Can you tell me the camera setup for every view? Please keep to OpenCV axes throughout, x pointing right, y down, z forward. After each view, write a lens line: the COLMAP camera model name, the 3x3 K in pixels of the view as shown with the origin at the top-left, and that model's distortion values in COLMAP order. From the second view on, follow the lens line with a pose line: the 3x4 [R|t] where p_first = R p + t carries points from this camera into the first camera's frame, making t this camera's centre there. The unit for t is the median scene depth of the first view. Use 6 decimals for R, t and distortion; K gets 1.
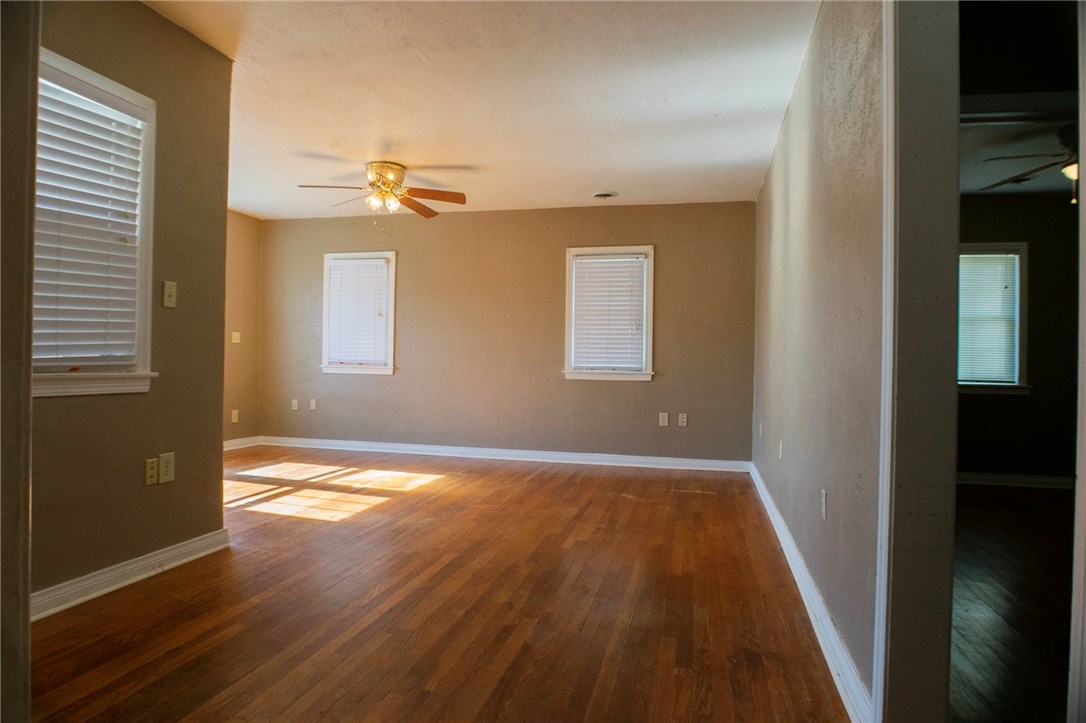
lens RADIAL K [[632.1, 0, 543.0], [0, 632.1, 361.5], [0, 0, 1]] dist [-0.077773, 0.027835]
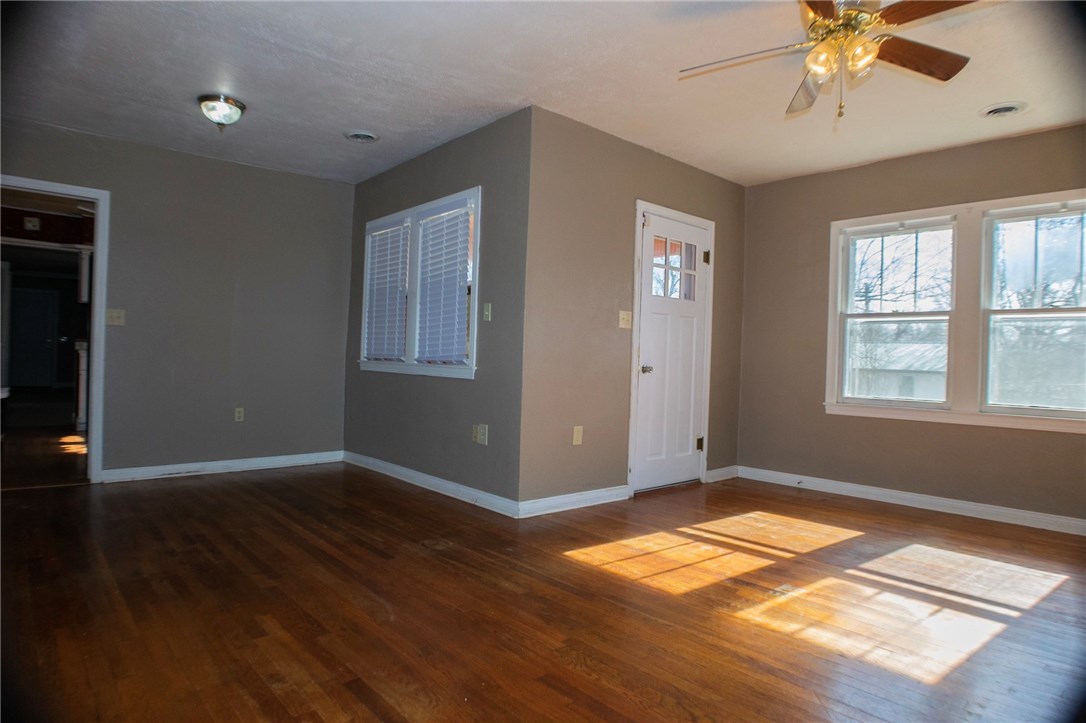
lens RADIAL K [[632.1, 0, 543.0], [0, 632.1, 361.5], [0, 0, 1]] dist [-0.077773, 0.027835]
pose [[-0.566672, -0.029189, -0.823426, 0.233344], [-0.041608, 0.999111, -0.006782, 0.006010], [0.822892, 0.030418, -0.567383, 0.896125]]
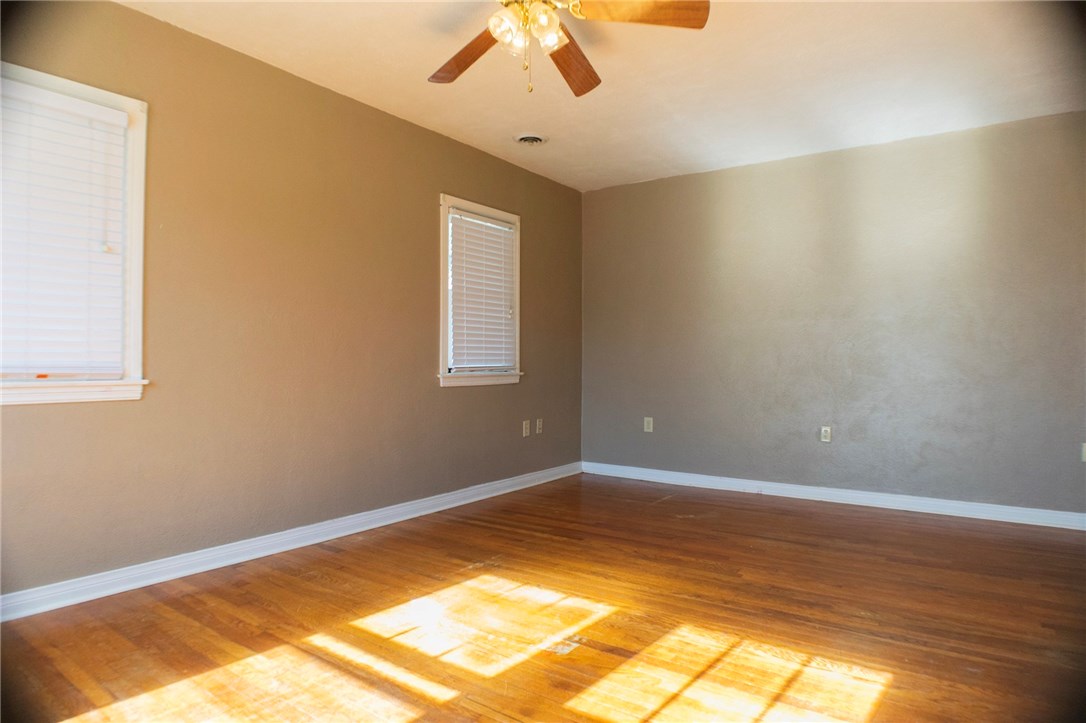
lens RADIAL K [[617.5, 0, 543.0], [0, 617.5, 361.5], [0, 0, 1]] dist [-0.047225, -0.000006]
pose [[0.377641, -0.016223, 0.925810, -0.552487], [0.008247, 0.999866, 0.014157, -0.007894], [-0.925915, 0.002289, 0.377724, 0.673872]]
